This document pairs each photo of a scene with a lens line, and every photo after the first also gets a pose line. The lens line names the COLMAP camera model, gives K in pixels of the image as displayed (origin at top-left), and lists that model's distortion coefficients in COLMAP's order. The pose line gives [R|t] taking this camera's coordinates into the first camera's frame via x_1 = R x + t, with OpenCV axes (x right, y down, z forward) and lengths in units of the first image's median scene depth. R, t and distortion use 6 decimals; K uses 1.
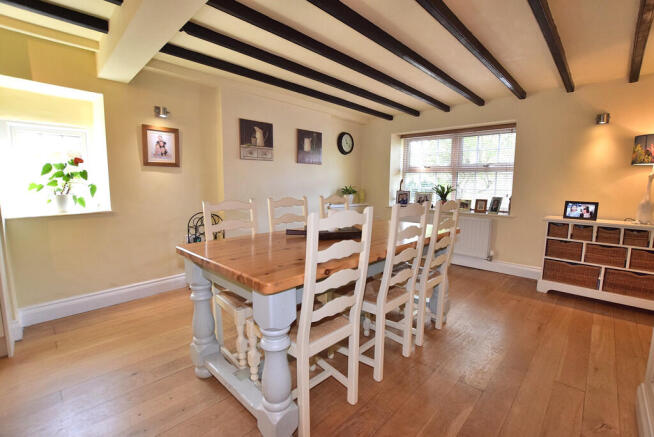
lens RADIAL K [[293.2, 0, 327.0], [0, 293.2, 218.5], [0, 0, 1]] dist [-0.001906, -0.000368]
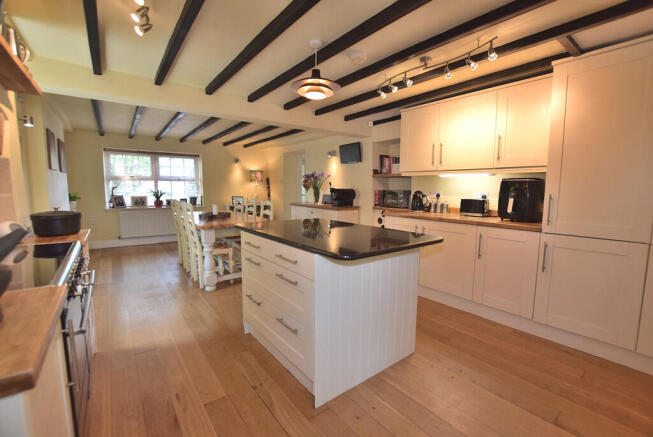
lens RADIAL K [[296.8, 0, 330.7], [0, 296.8, 219.6], [0, 0, 1]] dist [0.000130, 0.000161]
pose [[0.164309, -0.133525, 0.977330, -1.103467], [0.111570, 0.986953, 0.116083, -0.055361], [-0.980079, 0.089967, 0.177063, -0.102665]]
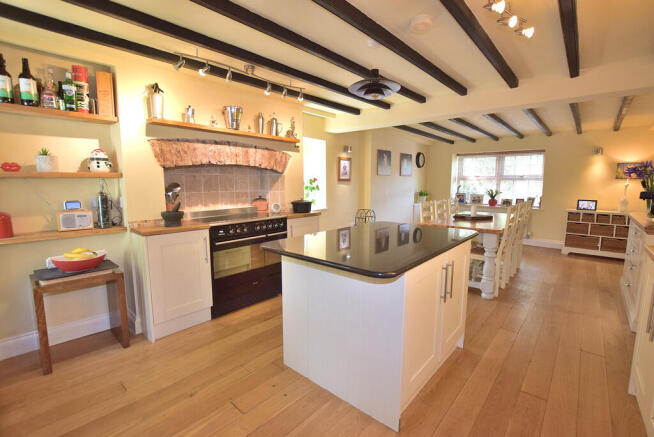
lens RADIAL K [[297.2, 0, 331.2], [0, 297.2, 219.6], [0, 0, 1]] dist [0.000130, 0.000161]
pose [[0.998553, -0.014967, 0.051645, -0.598564], [0.014888, 0.999887, 0.001929, 0.027651], [-0.051668, -0.001157, 0.998664, -0.548013]]
